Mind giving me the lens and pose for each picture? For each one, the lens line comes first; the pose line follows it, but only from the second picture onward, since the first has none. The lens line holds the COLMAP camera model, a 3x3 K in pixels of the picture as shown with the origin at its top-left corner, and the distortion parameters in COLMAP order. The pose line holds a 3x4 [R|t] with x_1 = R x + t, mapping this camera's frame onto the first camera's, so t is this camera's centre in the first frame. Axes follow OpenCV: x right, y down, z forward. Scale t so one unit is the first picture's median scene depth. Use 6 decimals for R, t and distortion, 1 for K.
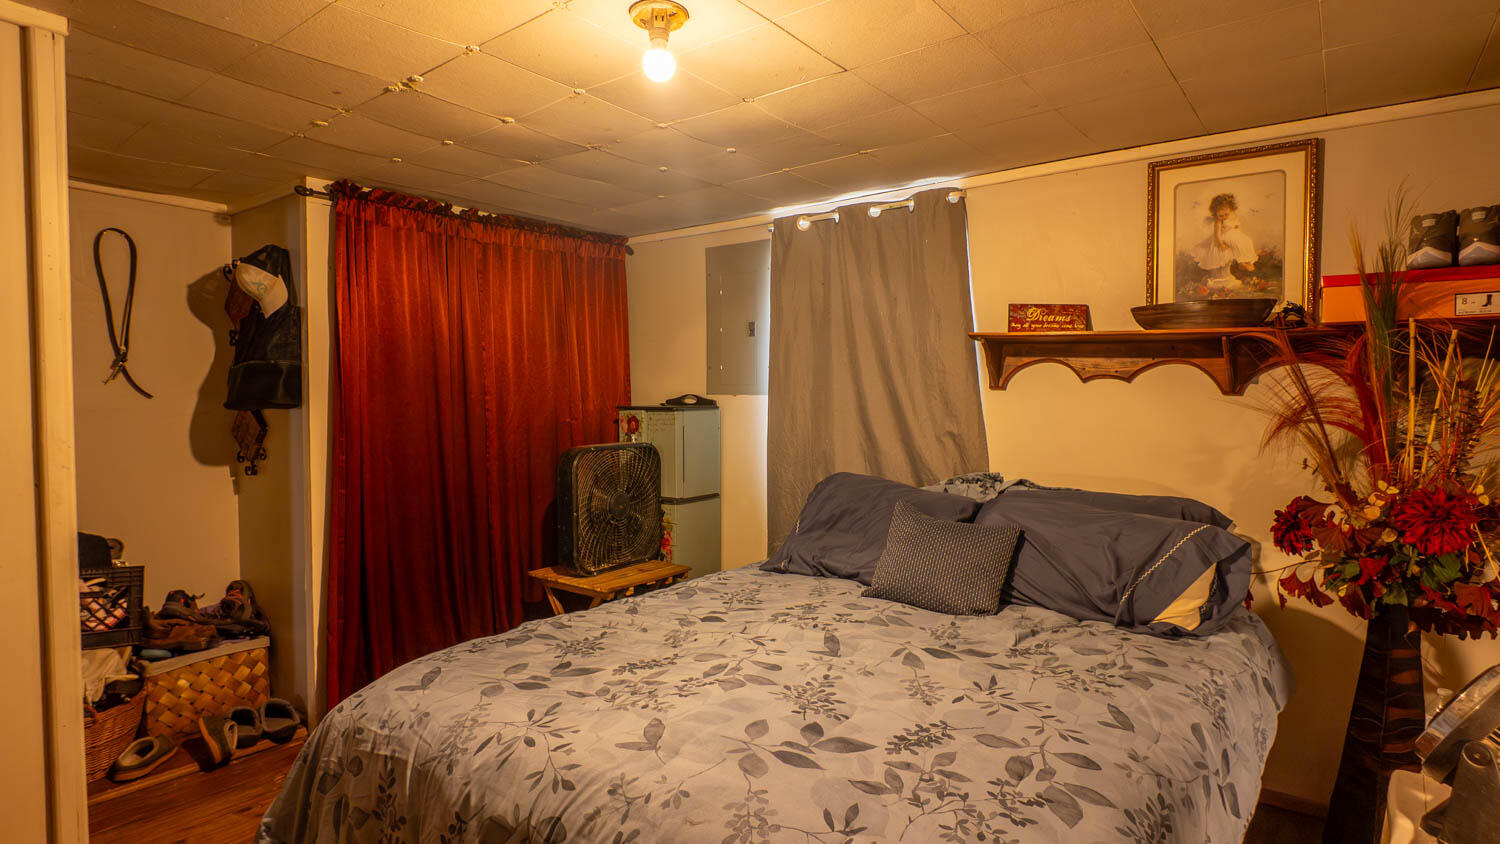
lens RADIAL K [[775.7, 0, 742.2], [0, 775.7, 419.9], [0, 0, 1]] dist [0.001176, -0.026528]
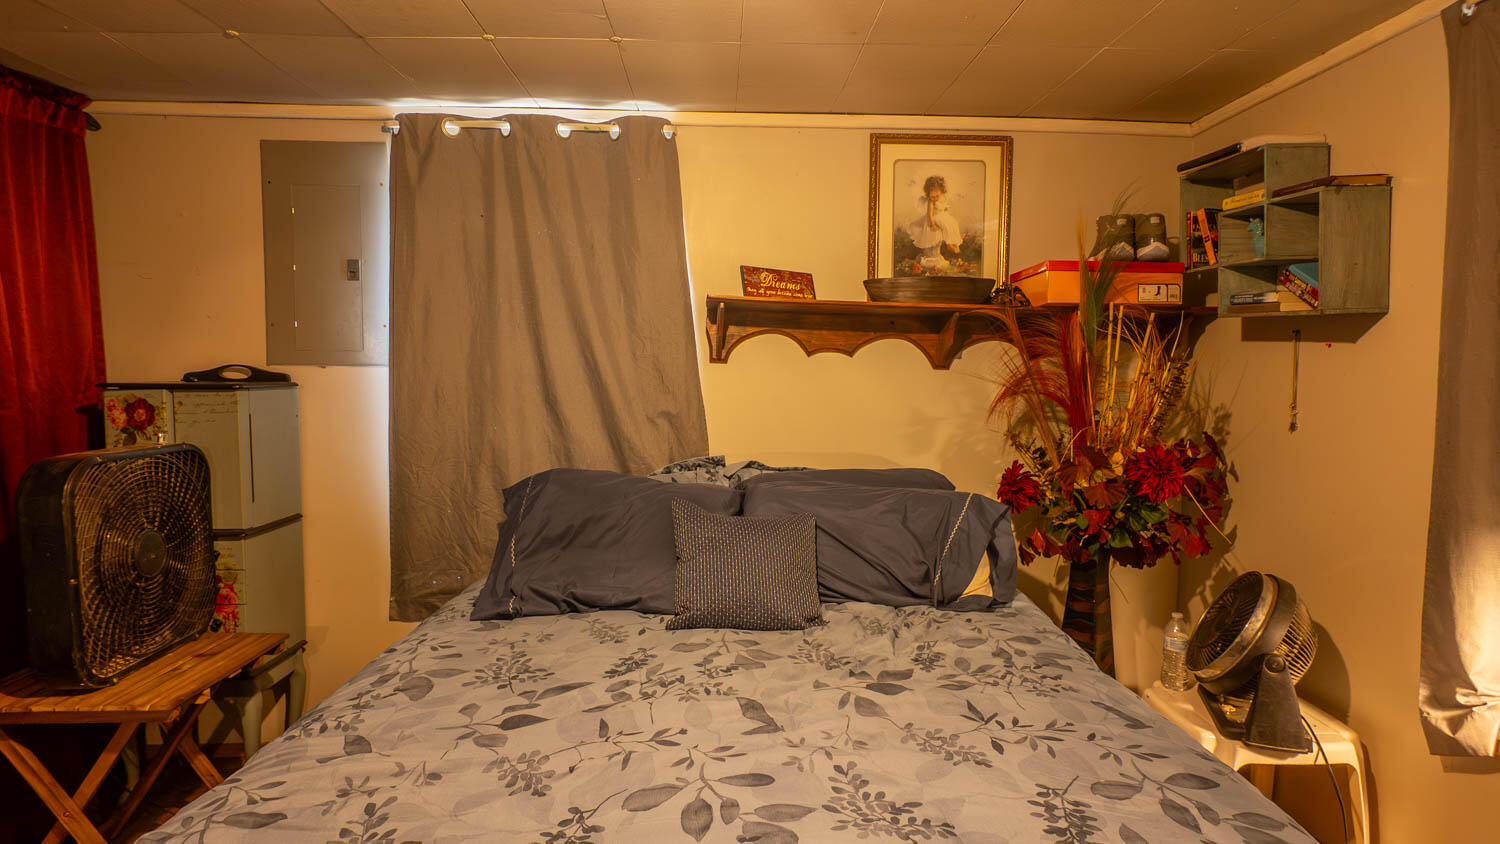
lens RADIAL K [[773.1, 0, 755.5], [0, 773.1, 421.2], [0, 0, 1]] dist [0.046805, -0.055982]
pose [[0.755198, -0.034872, 0.654569, -0.240386], [0.017410, 0.999299, 0.033151, -0.000320], [-0.655266, -0.013640, 0.755275, 0.330652]]
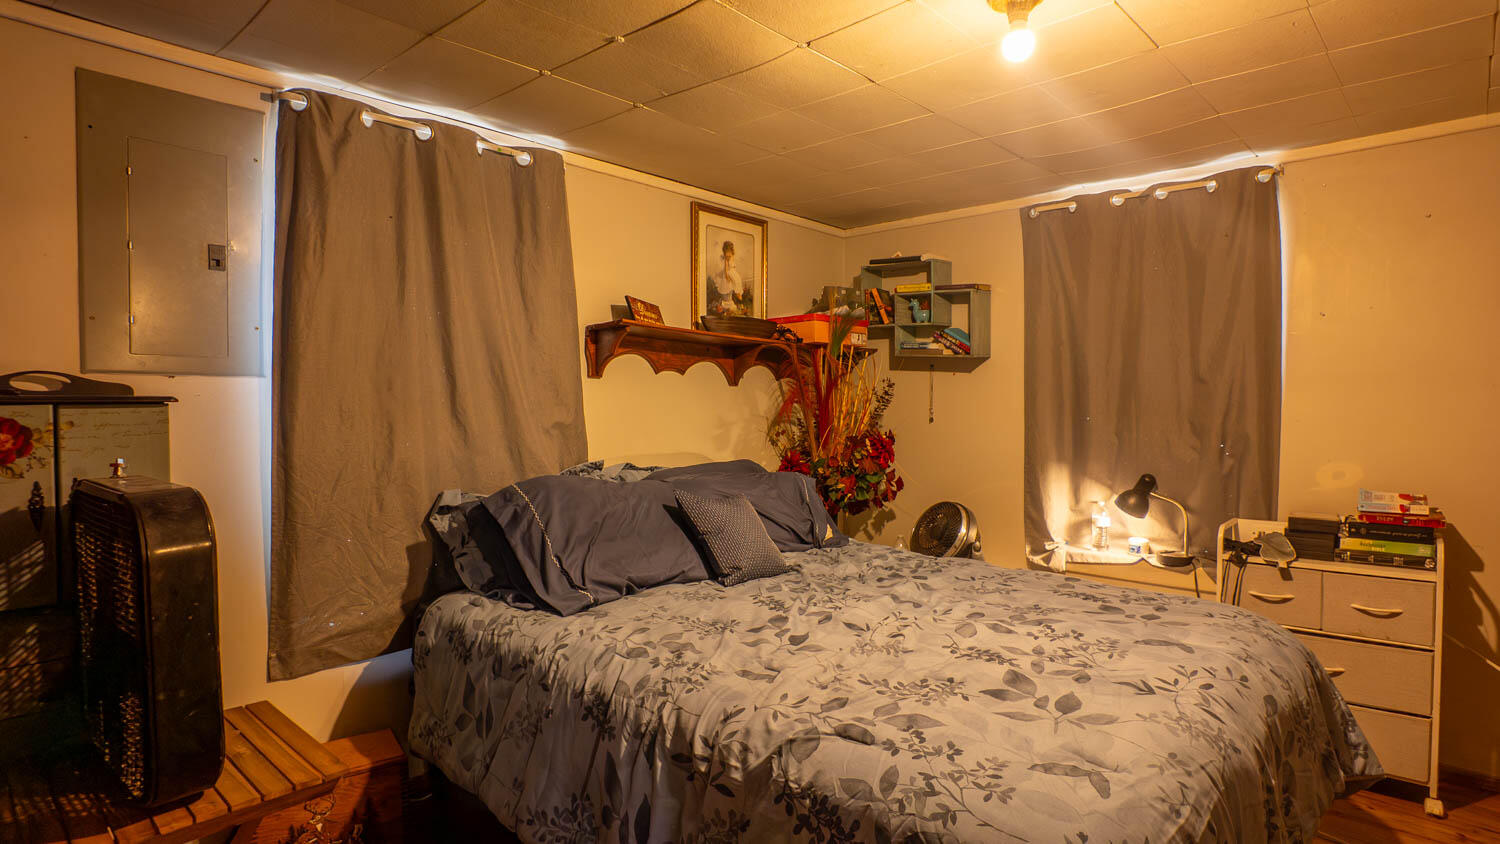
lens RADIAL K [[773.1, 0, 755.5], [0, 773.1, 421.2], [0, 0, 1]] dist [0.046805, -0.055982]
pose [[0.073640, -0.029408, 0.996851, -0.713592], [0.031166, 0.999145, 0.027173, -0.004407], [-0.996798, 0.029067, 0.074493, 0.788422]]
